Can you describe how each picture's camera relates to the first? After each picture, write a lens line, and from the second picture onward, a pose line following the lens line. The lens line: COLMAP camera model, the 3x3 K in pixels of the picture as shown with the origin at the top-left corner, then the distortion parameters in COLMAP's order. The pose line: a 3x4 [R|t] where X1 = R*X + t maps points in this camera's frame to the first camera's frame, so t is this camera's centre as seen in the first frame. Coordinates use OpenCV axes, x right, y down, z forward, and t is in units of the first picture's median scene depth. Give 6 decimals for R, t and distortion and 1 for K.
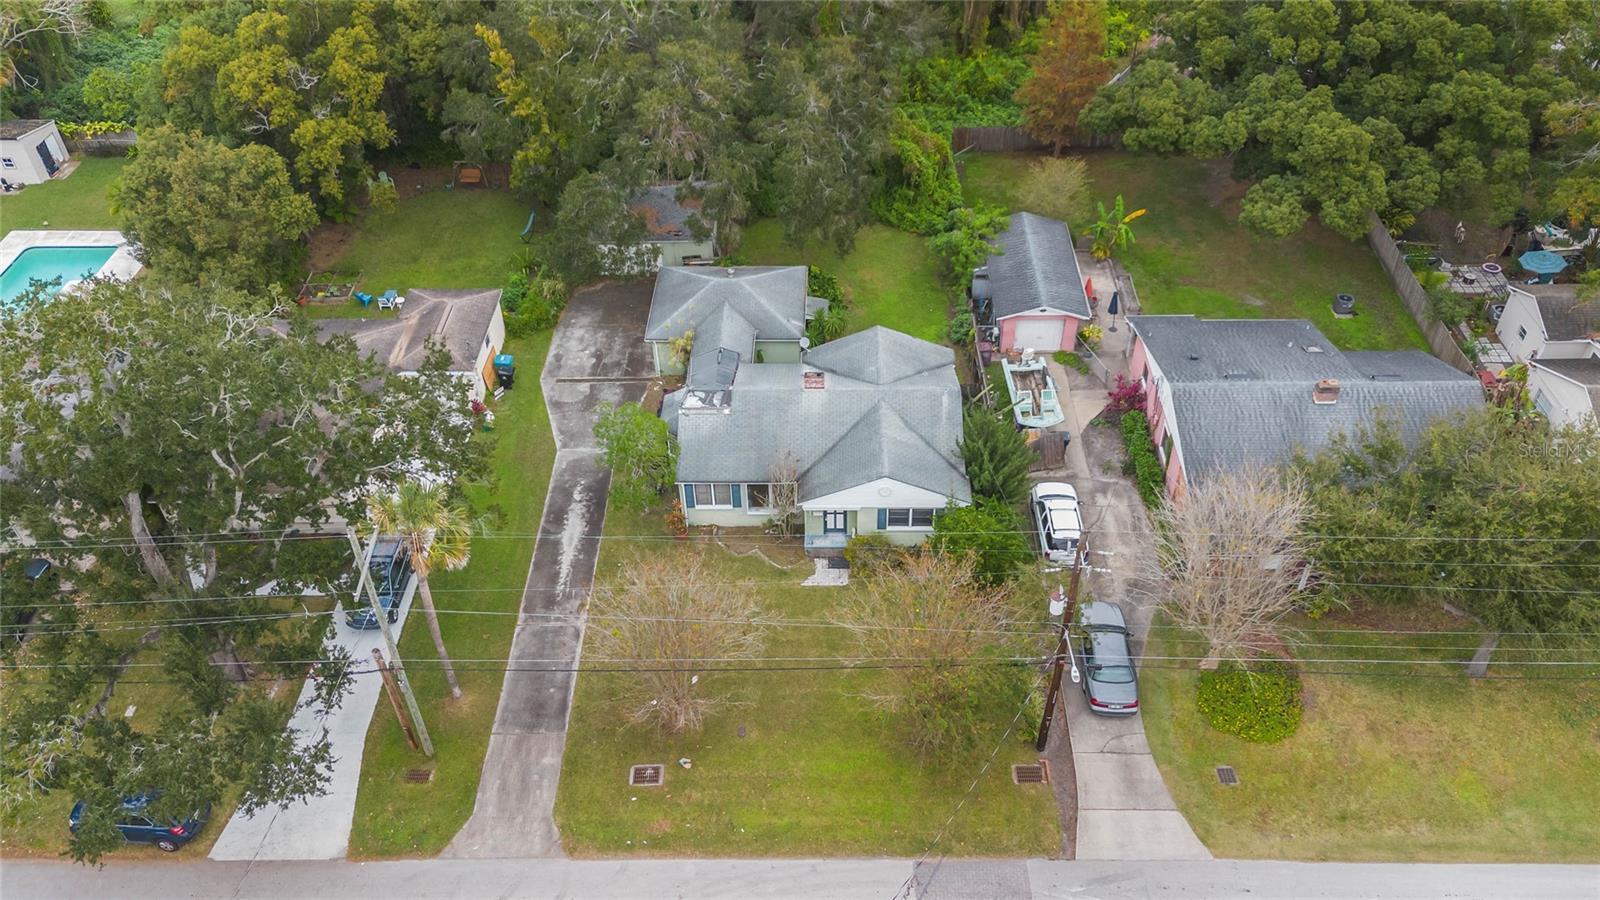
lens RADIAL K [[1223.8, 0, 802.5], [0, 1223.8, 442.6], [0, 0, 1]] dist [0.078297, -0.085099]
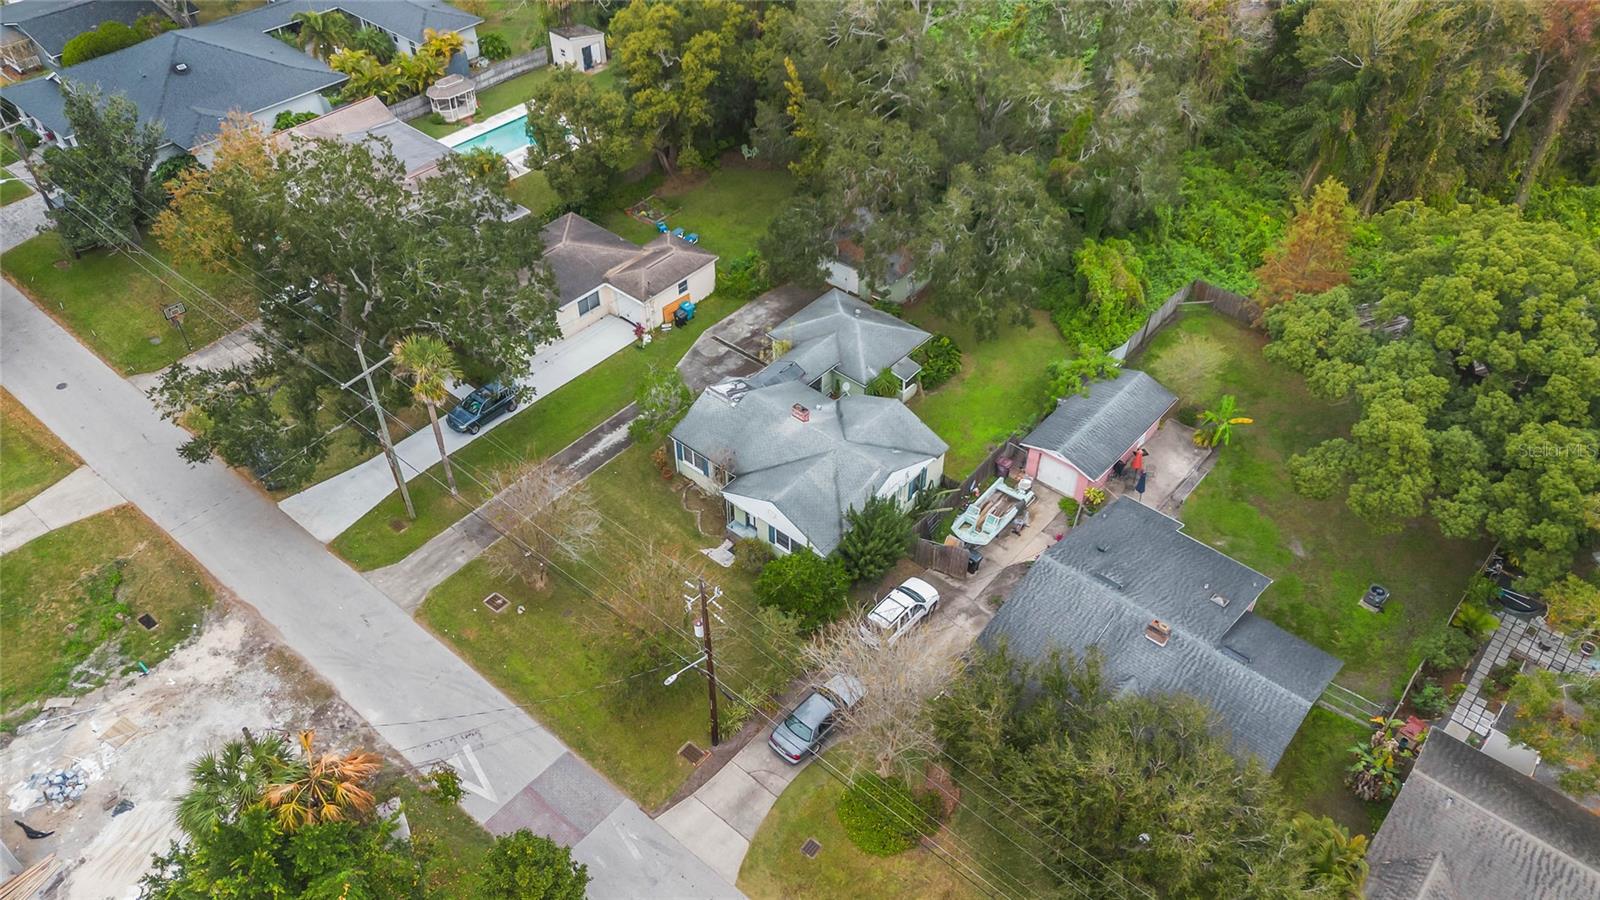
lens RADIAL K [[1143.1, 0, 804.5], [0, 1143.1, 453.5], [0, 0, 1]] dist [0.085751, -0.089188]
pose [[0.773488, 0.445150, -0.451173, 0.523896], [-0.428532, 0.891782, 0.145205, -0.174979], [0.466986, 0.081028, 0.880544, -0.000047]]
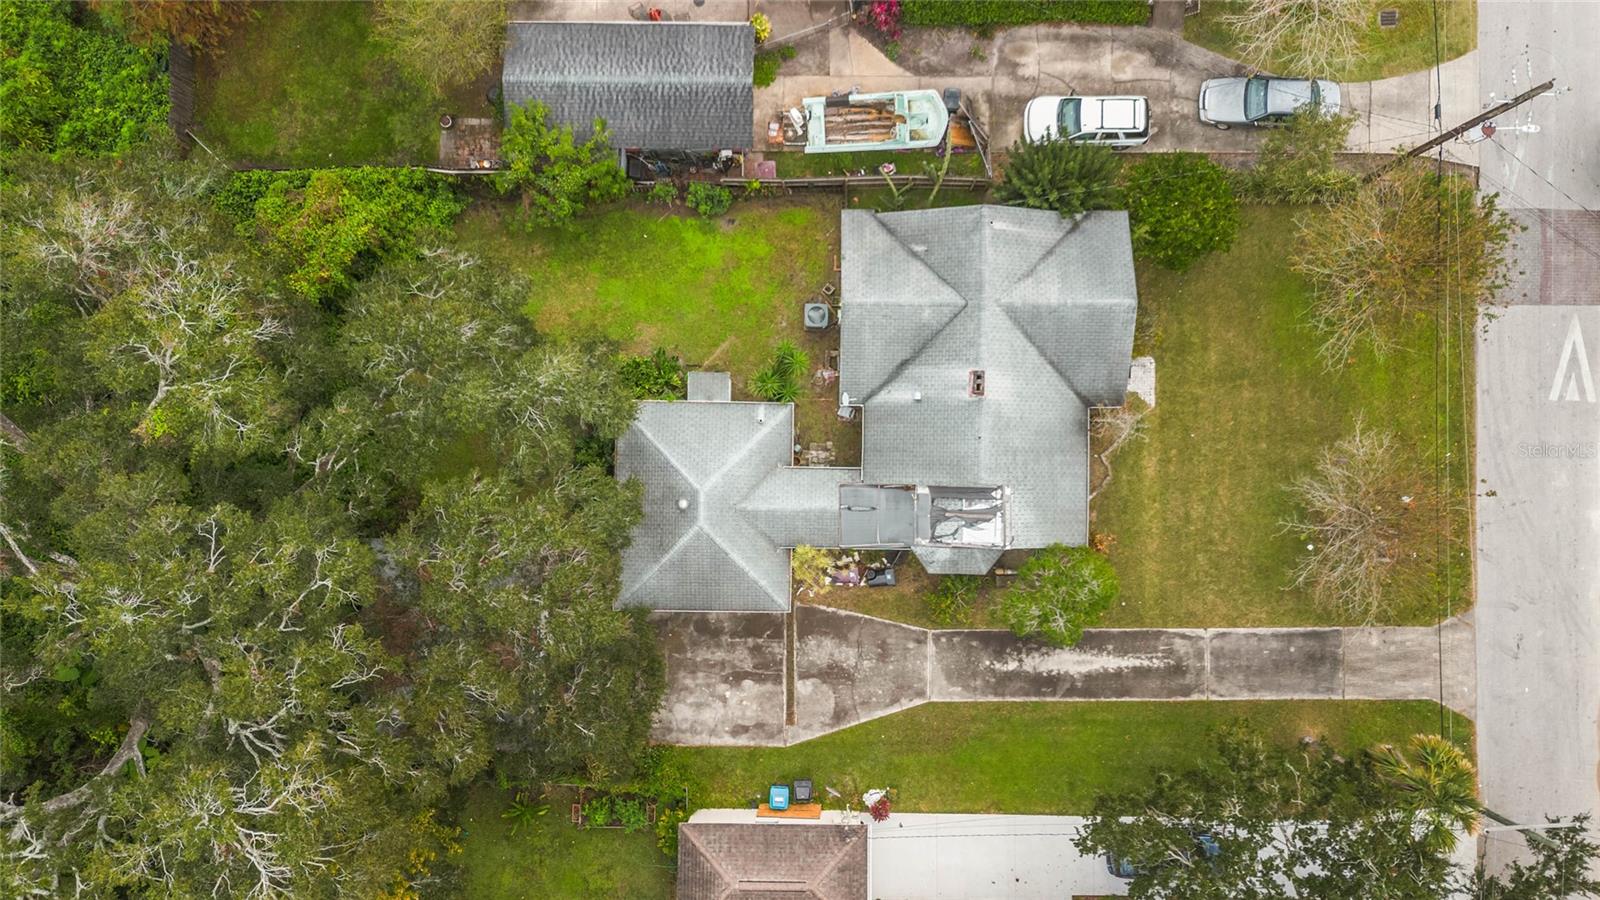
lens RADIAL K [[1165.0, 0, 805.6], [0, 1165.0, 444.3], [0, 0, 1]] dist [0.057884, -0.043540]
pose [[-0.009935, -0.999355, 0.034522, -0.053697], [0.661274, 0.019330, 0.749895, -0.674954], [-0.750078, 0.030279, 0.660655, 0.554484]]
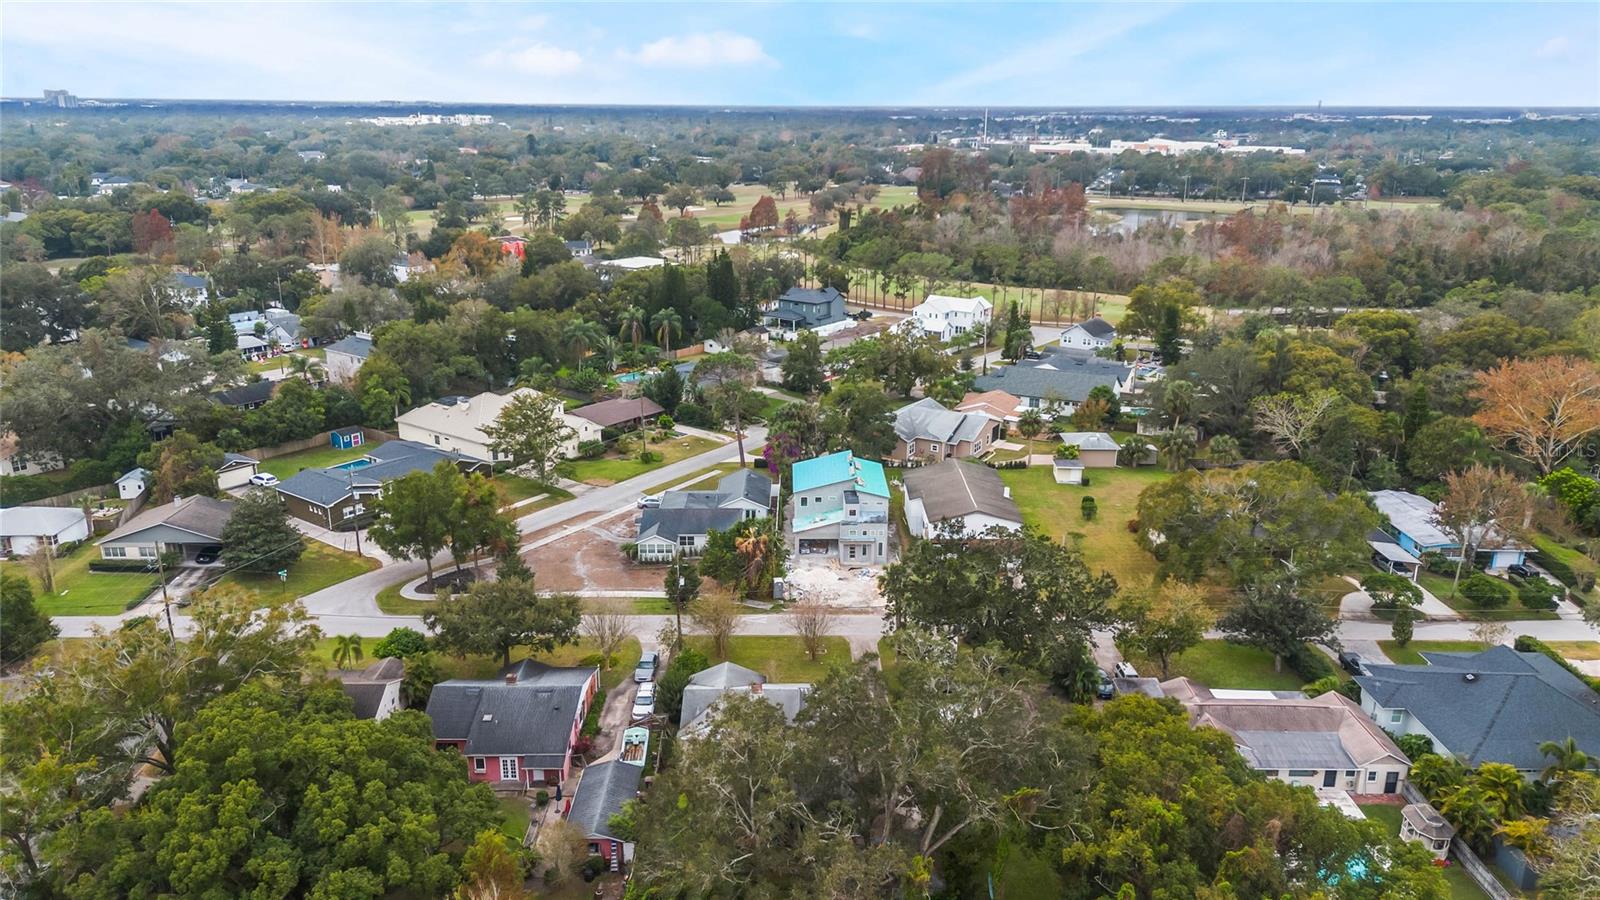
lens RADIAL K [[1116.7, 0, 814.5], [0, 1116.7, 507.7], [0, 0, 1]] dist [0.073131, -0.064801]
pose [[-0.999466, 0.024297, -0.021850, -0.052088], [-0.007344, 0.484534, 0.874742, -1.721681], [0.031841, 0.874435, -0.484097, 1.565389]]
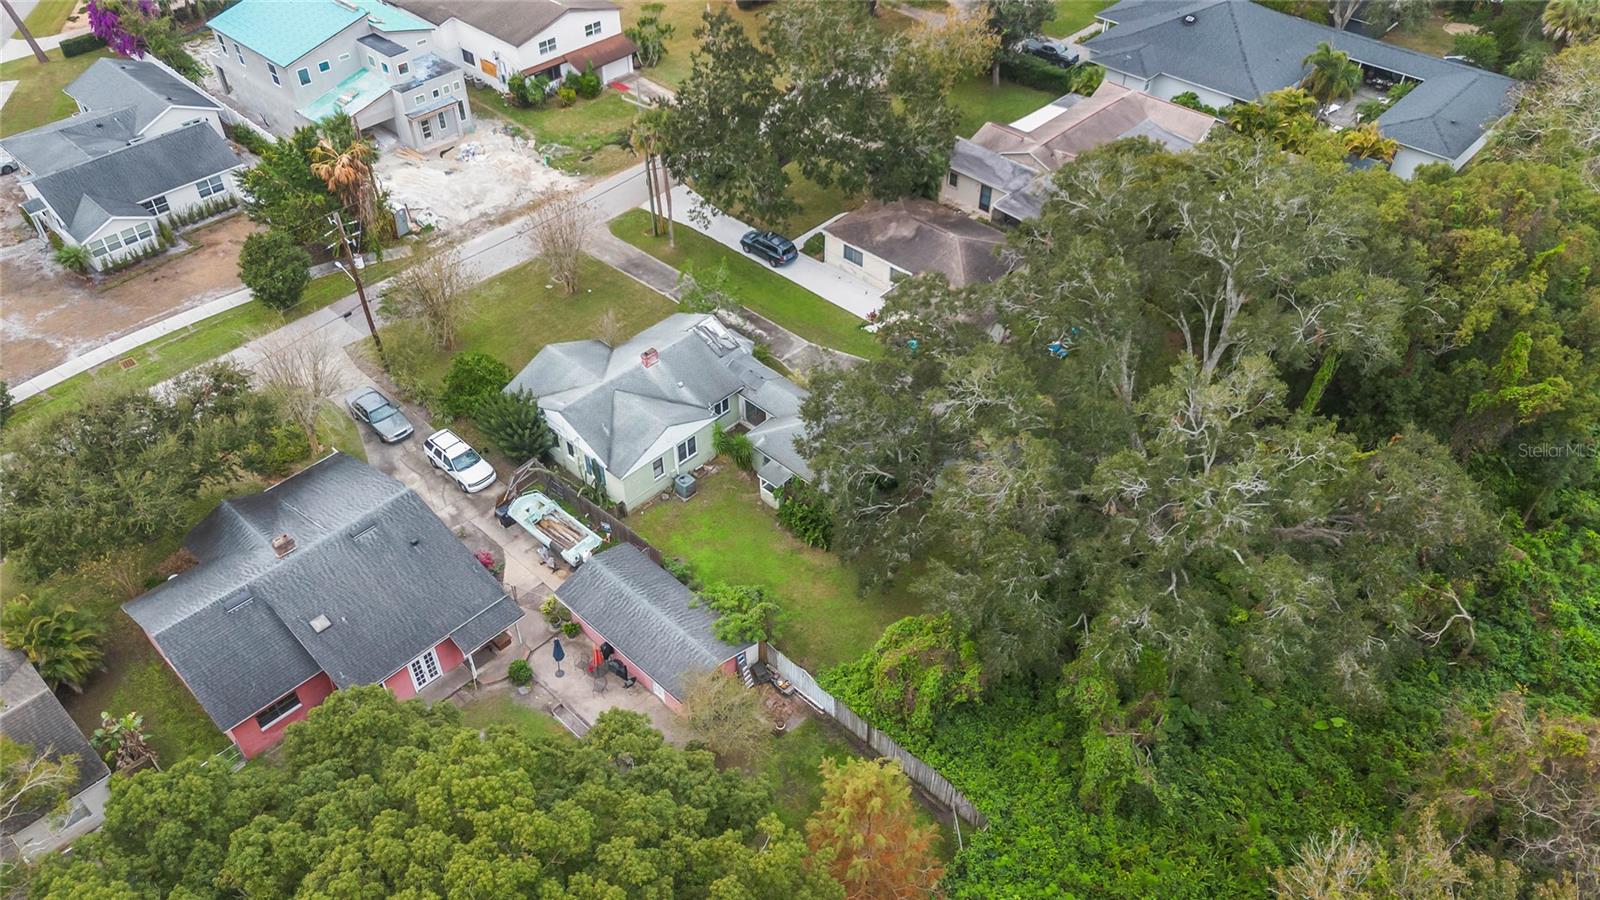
lens RADIAL K [[1165.0, 0, 805.6], [0, 1165.0, 444.3], [0, 0, 1]] dist [0.057884, -0.043540]
pose [[-0.668285, 0.510052, -0.541517, 0.593513], [-0.477469, 0.264116, 0.838013, -1.101026], [0.570454, 0.818590, 0.067029, 1.044480]]
